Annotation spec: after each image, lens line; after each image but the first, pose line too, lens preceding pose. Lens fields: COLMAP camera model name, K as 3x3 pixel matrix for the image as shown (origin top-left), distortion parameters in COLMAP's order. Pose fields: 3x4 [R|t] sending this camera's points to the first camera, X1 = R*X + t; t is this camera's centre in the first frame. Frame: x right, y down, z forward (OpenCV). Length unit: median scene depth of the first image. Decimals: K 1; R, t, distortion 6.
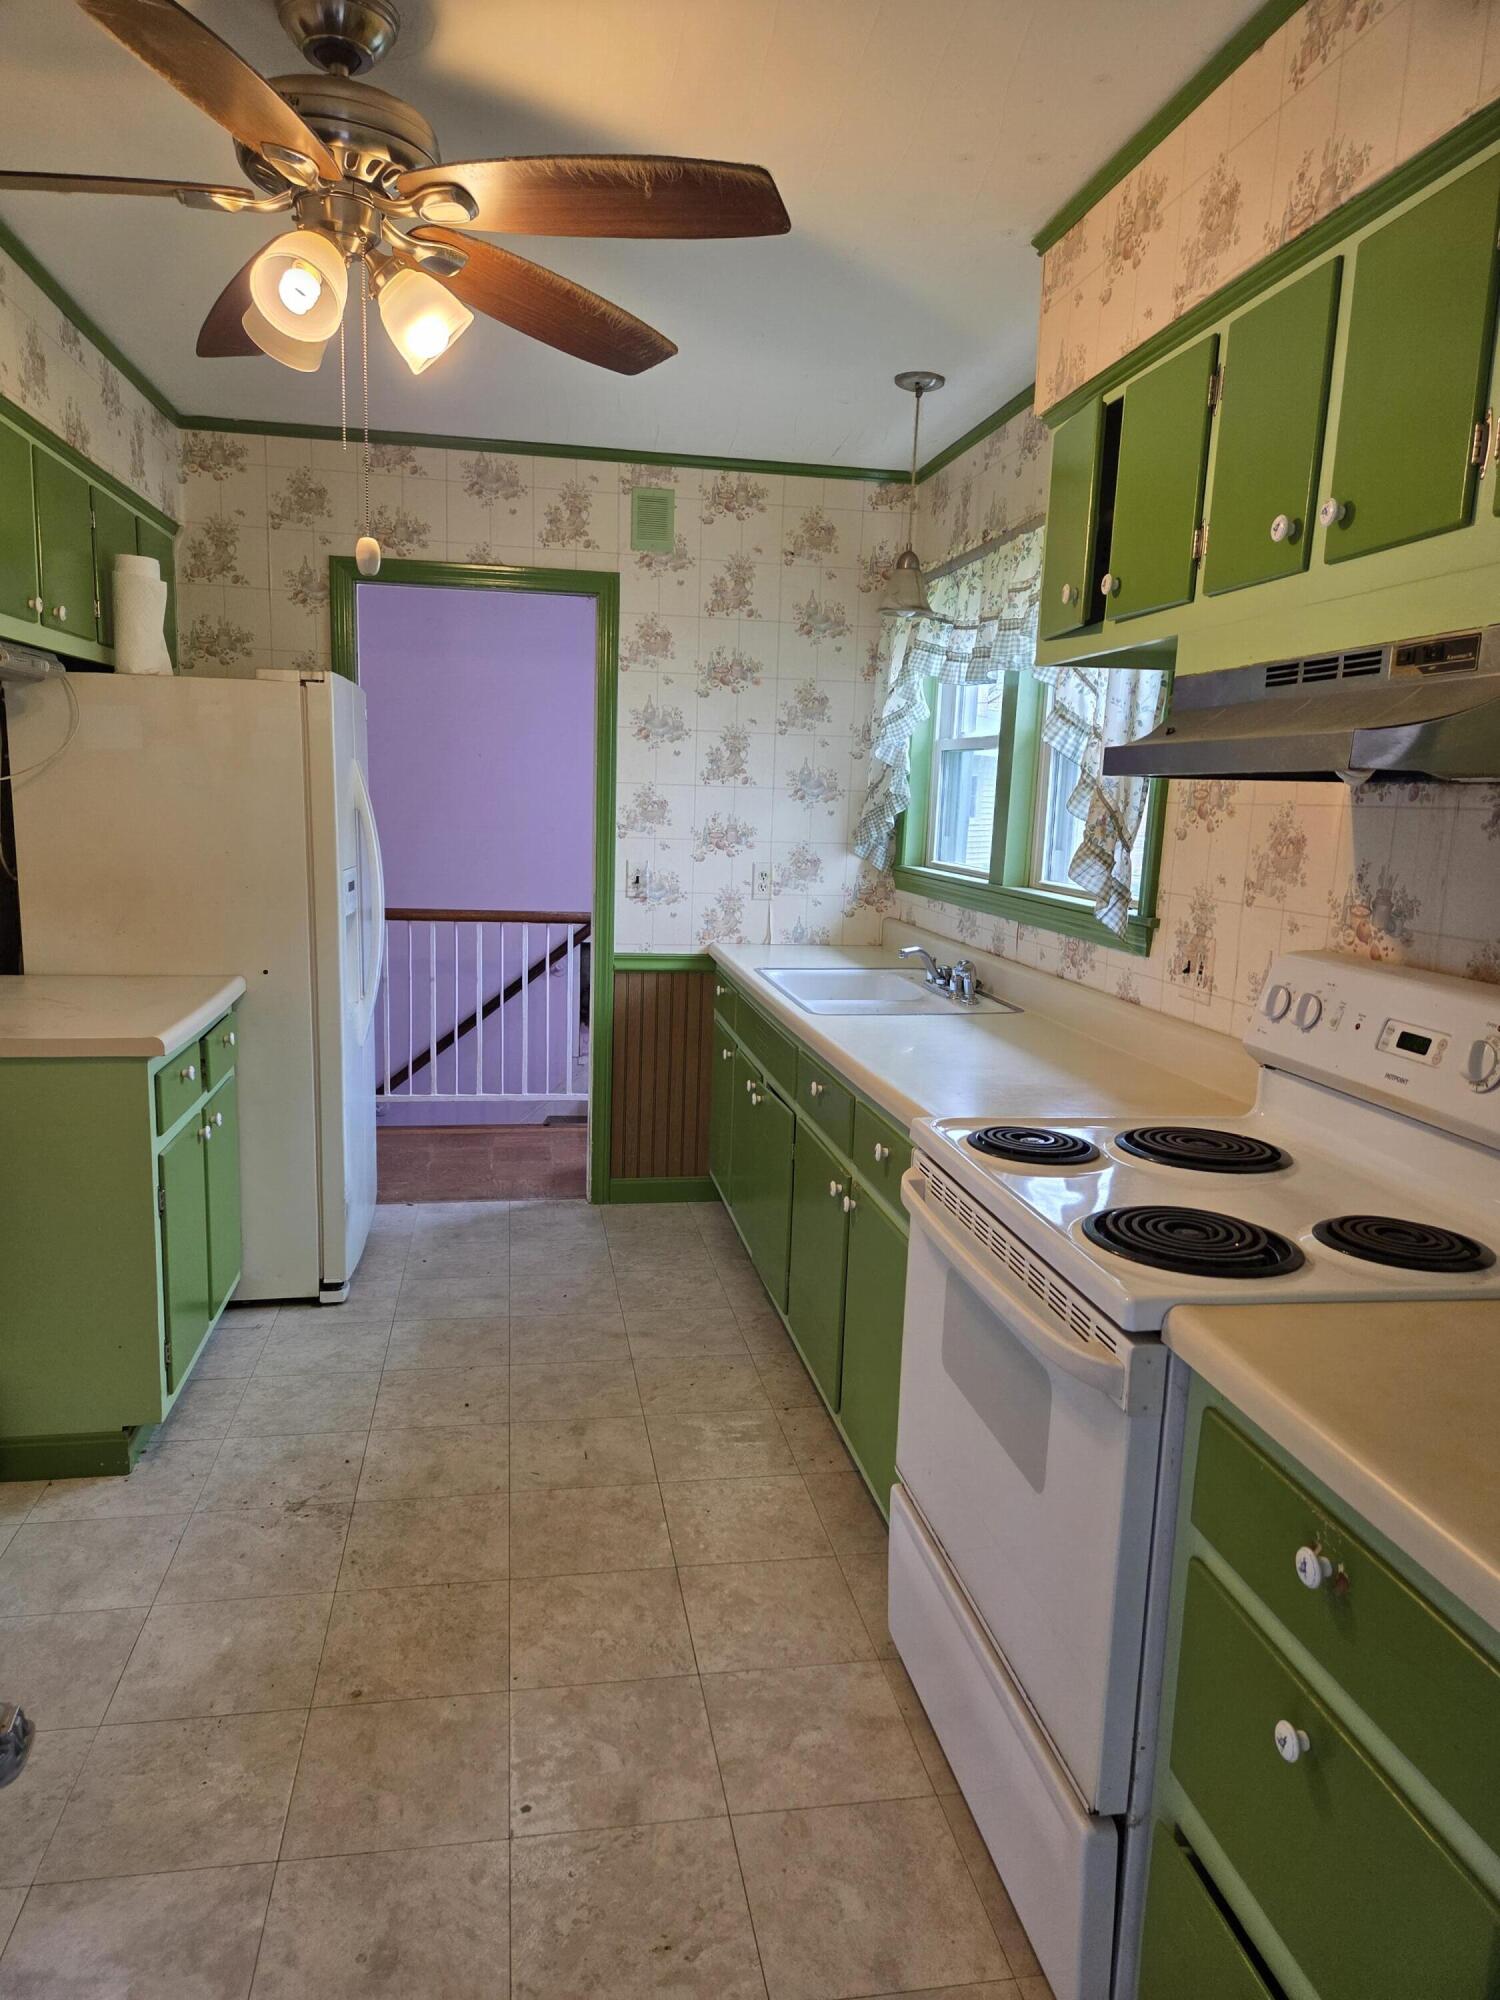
lens RADIAL K [[1334.3, 0, 714.9], [0, 1334.3, 1058.6], [0, 0, 1]] dist [0.069274, -0.056172]
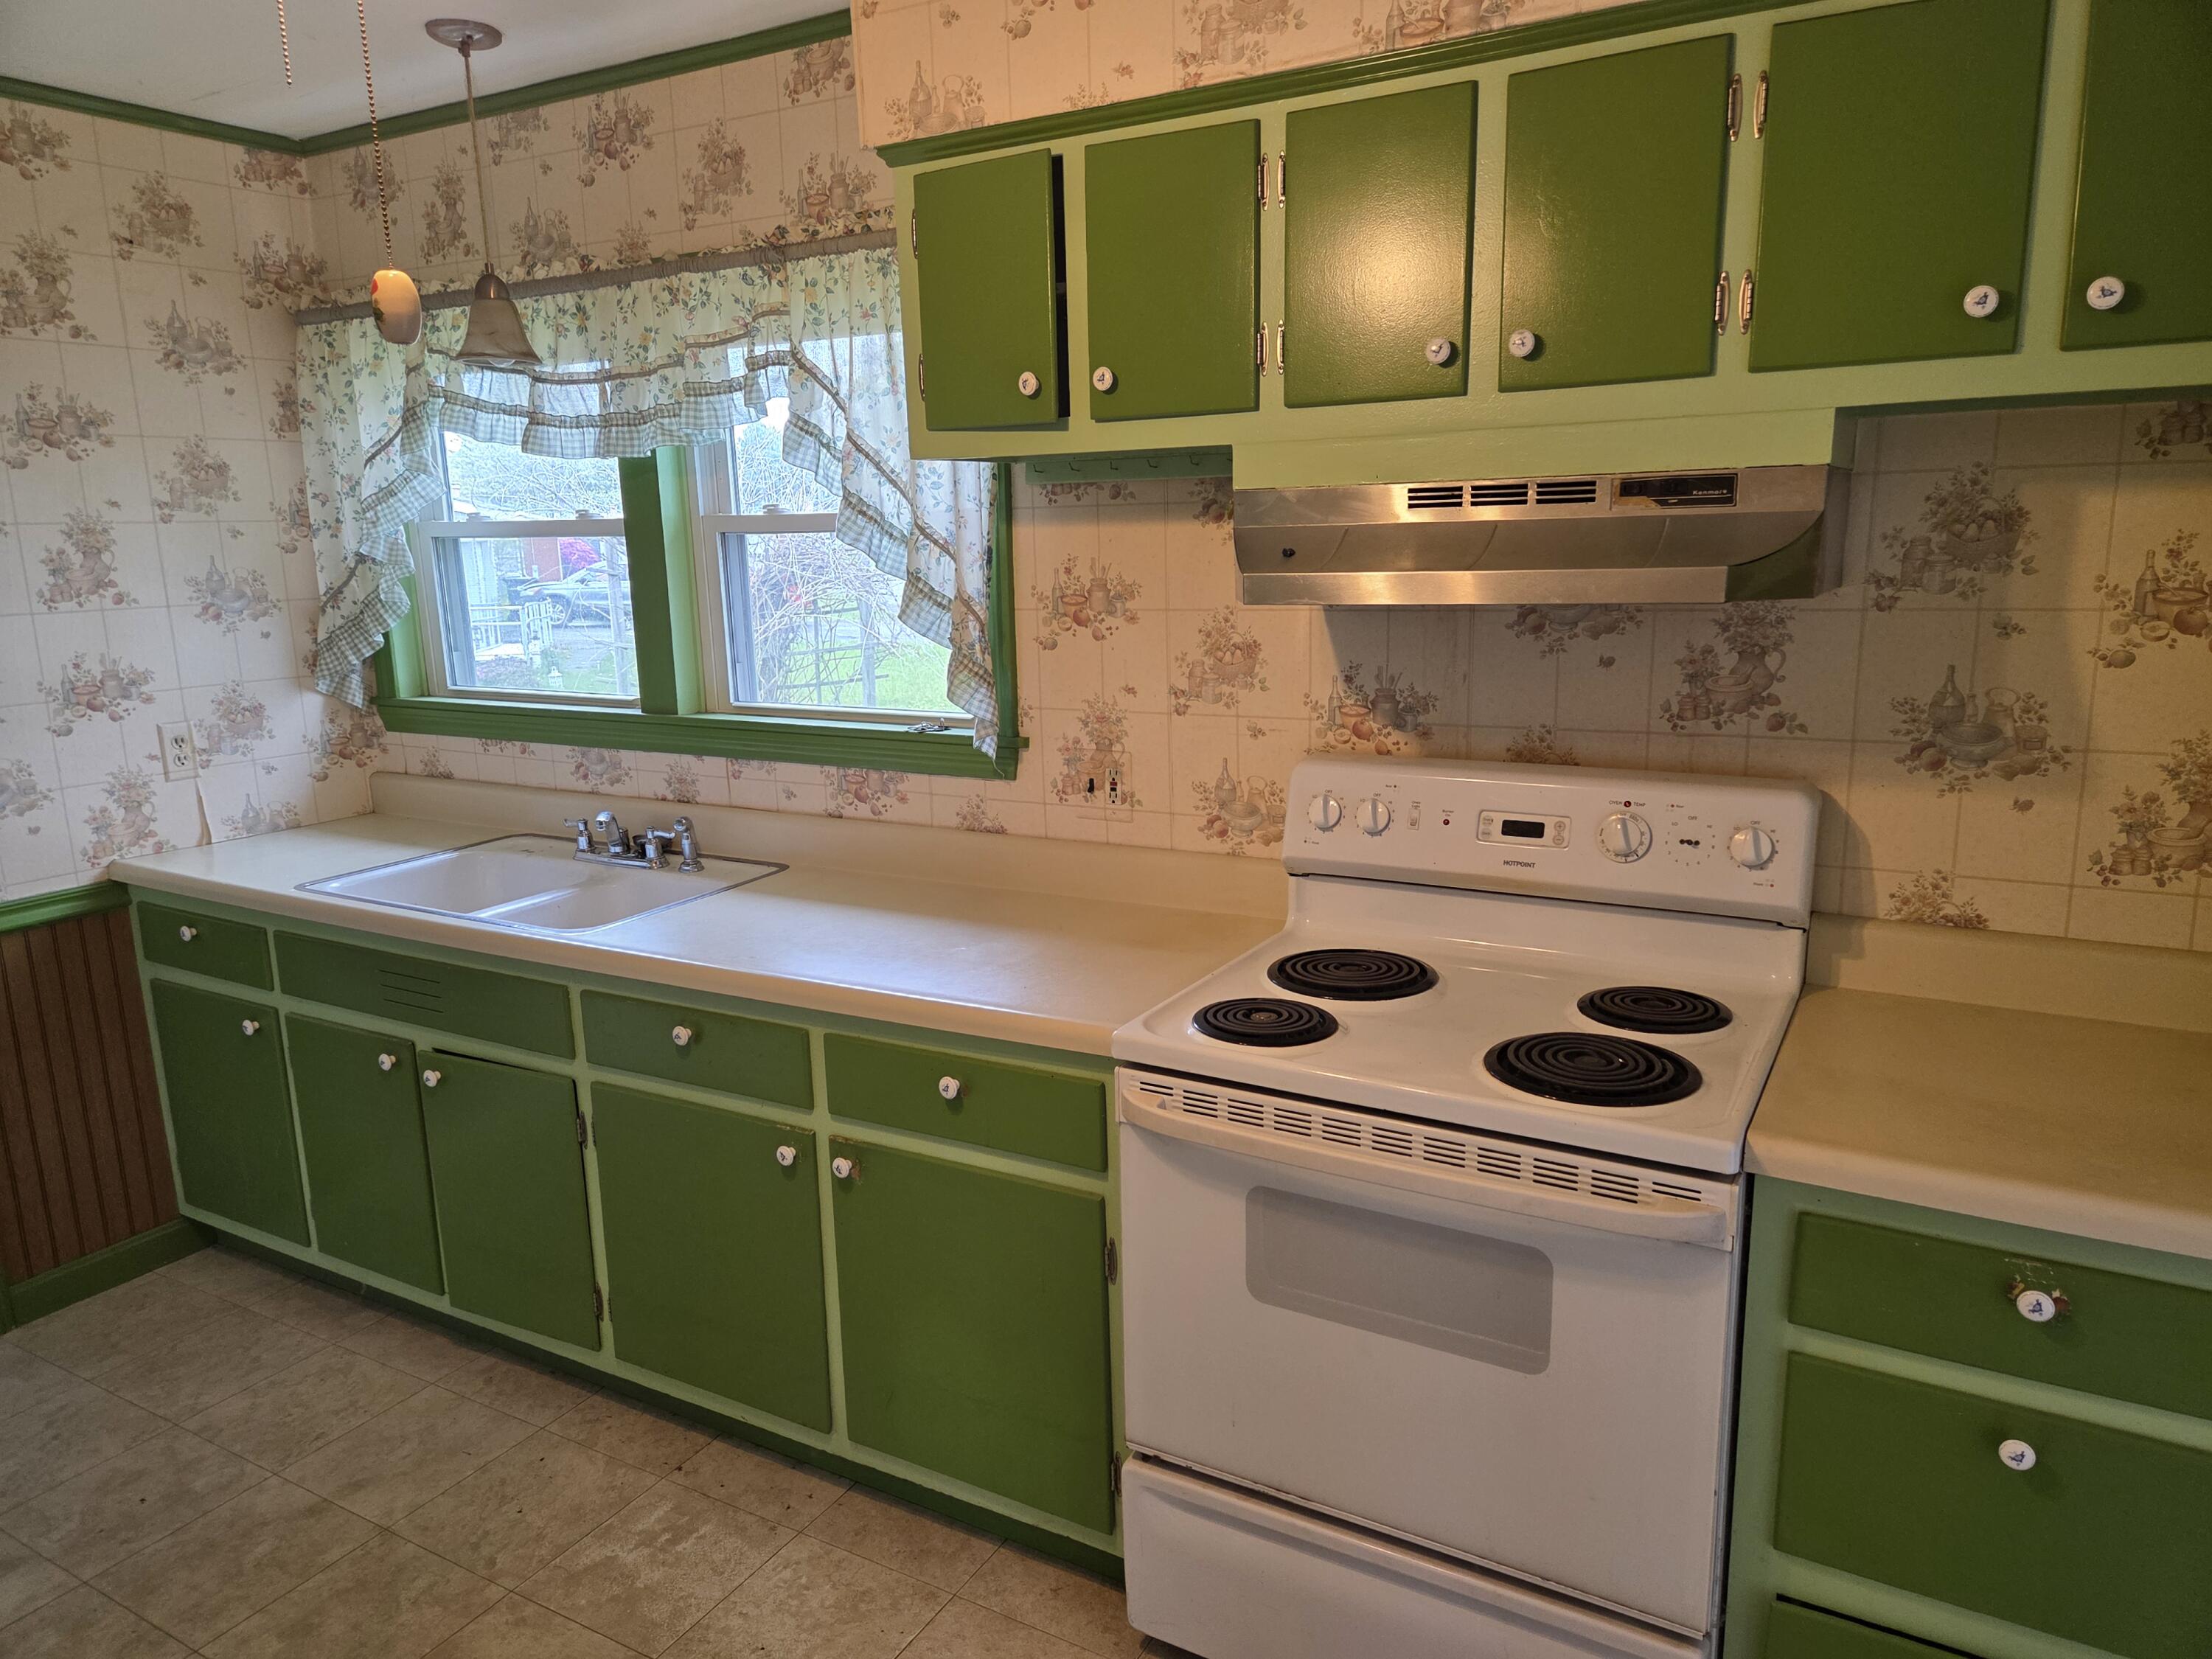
lens RADIAL K [[1475.7, 0, 1145.8], [0, 1475.7, 876.5], [0, 0, 1]] dist [0.069274, -0.056172]
pose [[0.620223, -0.225749, 0.751240, -0.375274], [0.197324, 0.971798, 0.129116, -0.121649], [-0.759201, 0.068157, 0.647277, 0.294206]]
